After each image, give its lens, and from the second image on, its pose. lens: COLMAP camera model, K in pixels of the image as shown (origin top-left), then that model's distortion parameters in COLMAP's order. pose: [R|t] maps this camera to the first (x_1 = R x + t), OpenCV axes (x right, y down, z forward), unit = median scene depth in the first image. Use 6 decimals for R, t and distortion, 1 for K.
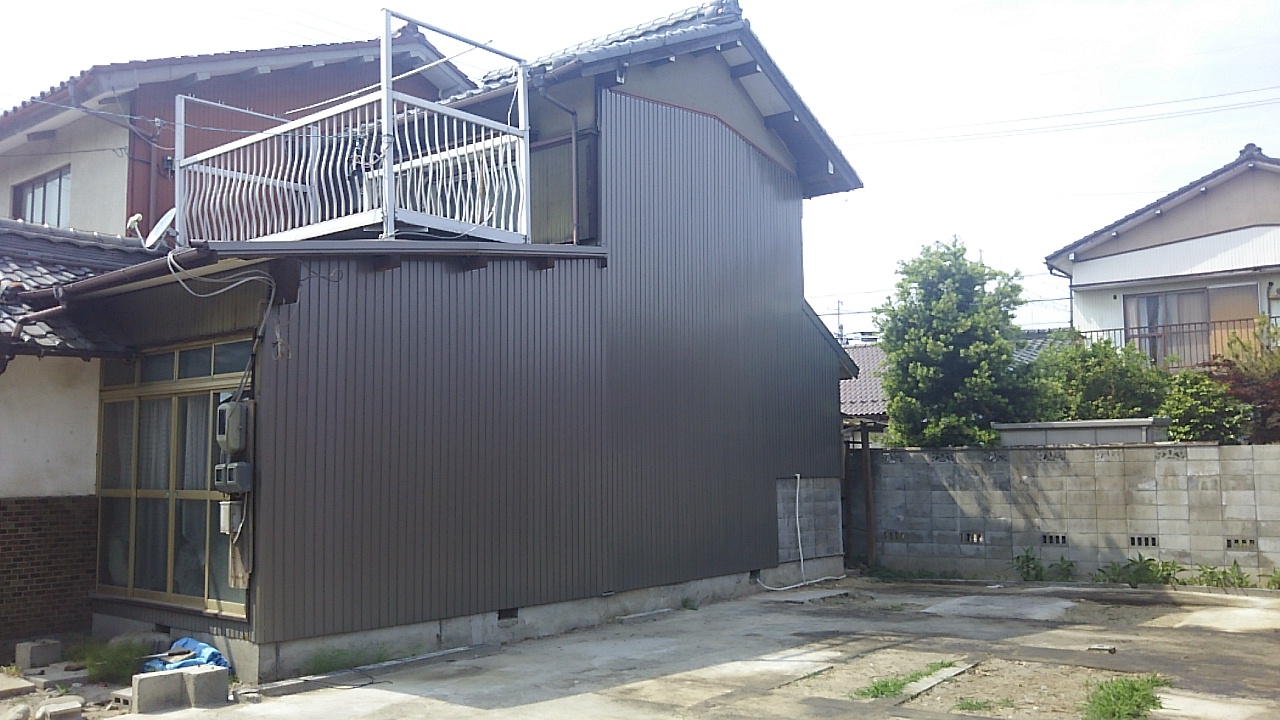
lens RADIAL K [[1110.2, 0, 632.7], [0, 1110.2, 358.1], [0, 0, 1]] dist [-0.020275, 0.018230]
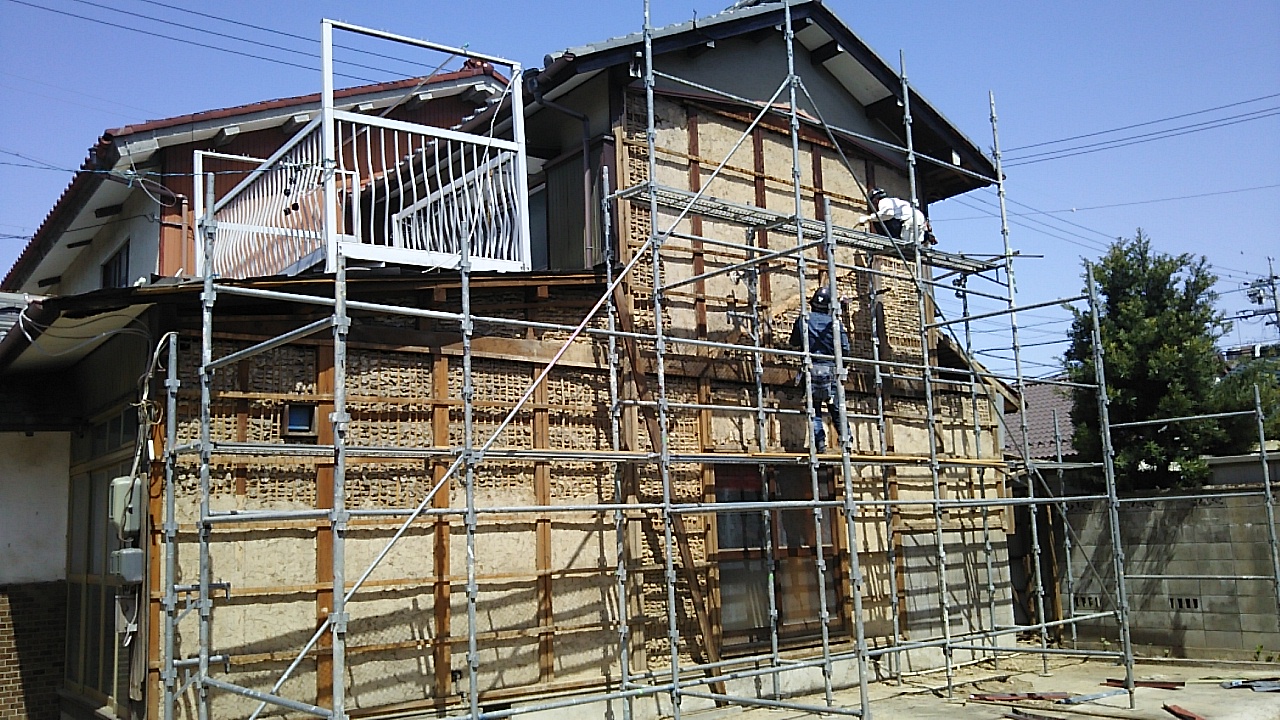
lens RADIAL K [[1110.2, 0, 629.6], [0, 1110.2, 367.2], [0, 0, 1]] dist [-0.020275, 0.018230]
pose [[0.967712, -0.065037, -0.243522, 0.152062], [0.054716, 0.997303, -0.048913, 0.012548], [0.246047, 0.034009, 0.968661, 0.158449]]
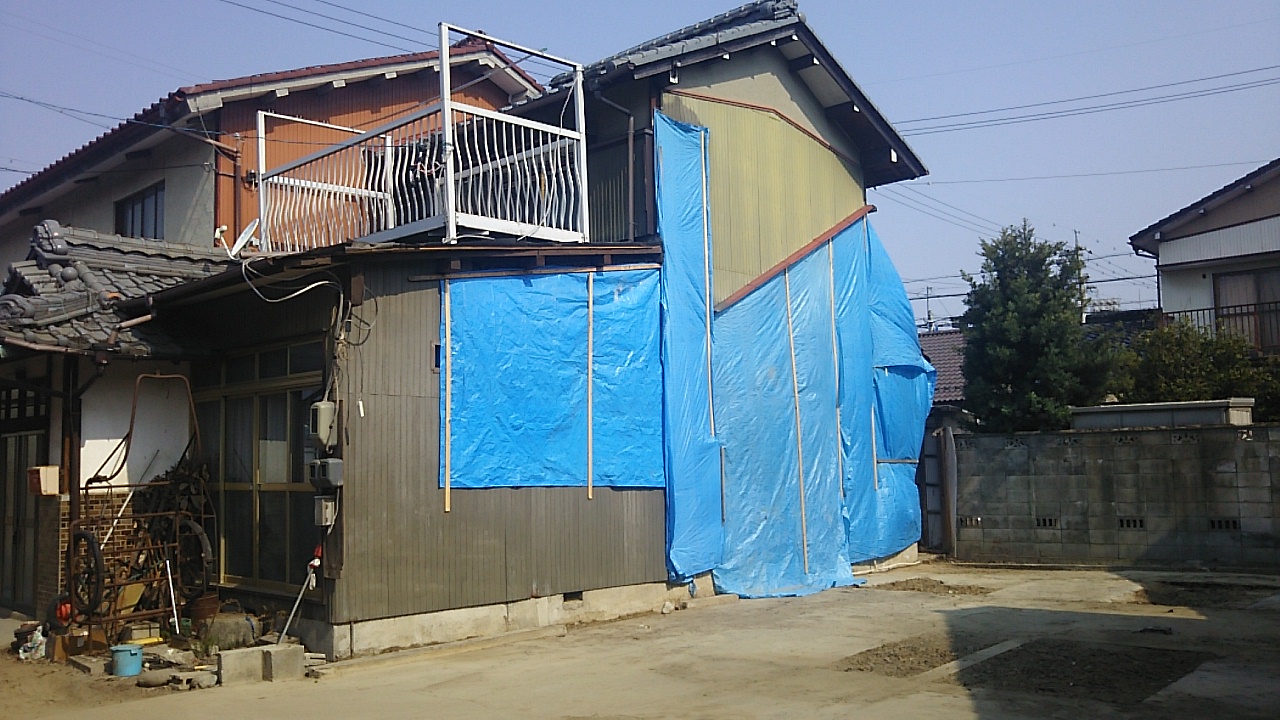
lens RADIAL K [[1110.2, 0, 633.9], [0, 1110.2, 360.2], [0, 0, 1]] dist [-0.020275, 0.018230]
pose [[0.995977, -0.021664, -0.086947, 0.030933], [0.022478, 0.999712, 0.008396, -0.000407], [0.086740, -0.010317, 0.996178, -0.026438]]
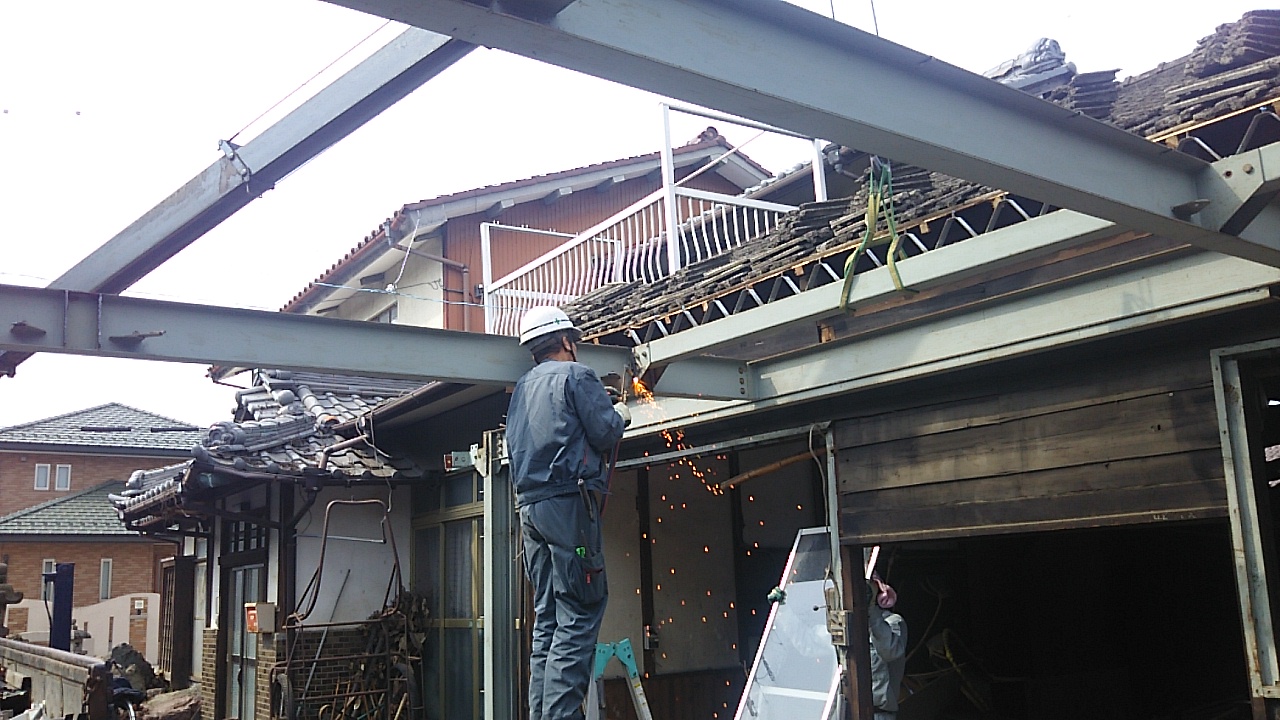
lens RADIAL K [[1110.2, 0, 636.3], [0, 1110.2, 358.3], [0, 0, 1]] dist [-0.020275, 0.018230]
pose [[0.948328, -0.090601, -0.304081, 0.020705], [0.059144, 0.992044, -0.111131, 0.006839], [0.311730, 0.087404, 0.946142, 0.076954]]
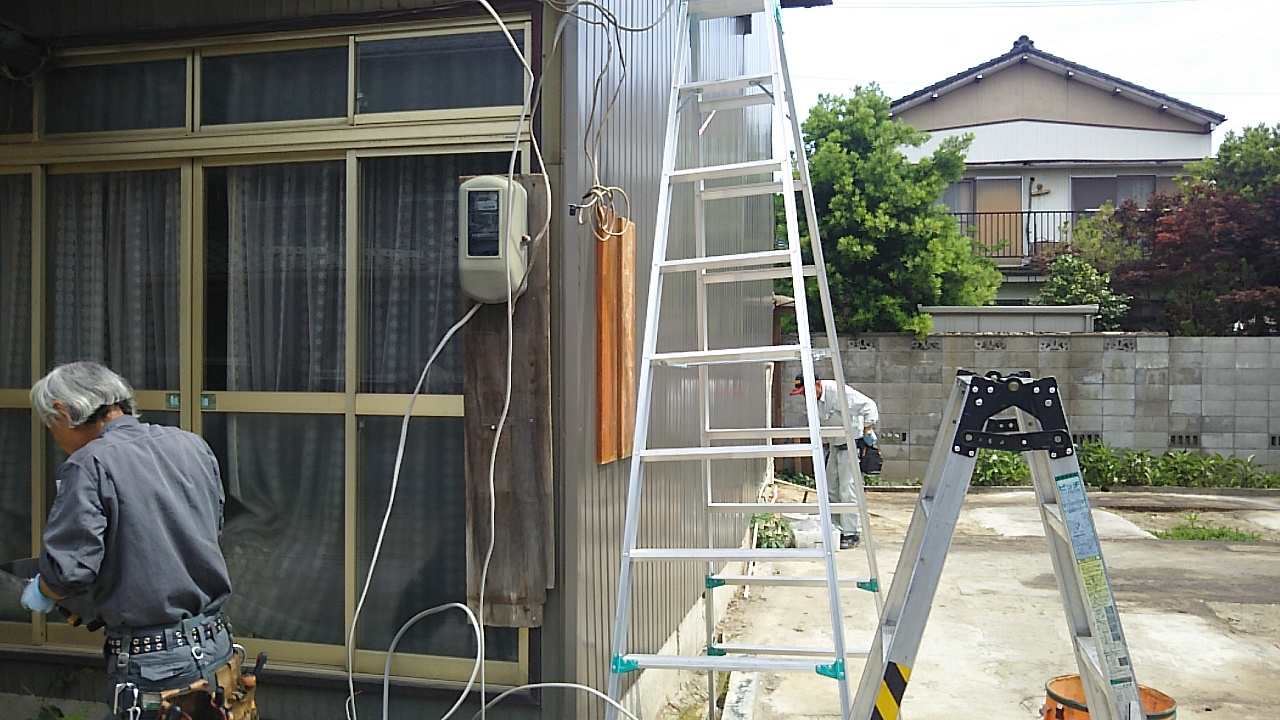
lens RADIAL K [[1110.2, 0, 635.2], [0, 1110.2, 360.7], [0, 0, 1]] dist [-0.020275, 0.018230]
pose [[0.908755, 0.009816, 0.417214, -0.293282], [-0.053052, 0.994330, 0.092160, 0.040392], [-0.413943, -0.105884, 0.904124, 0.368148]]
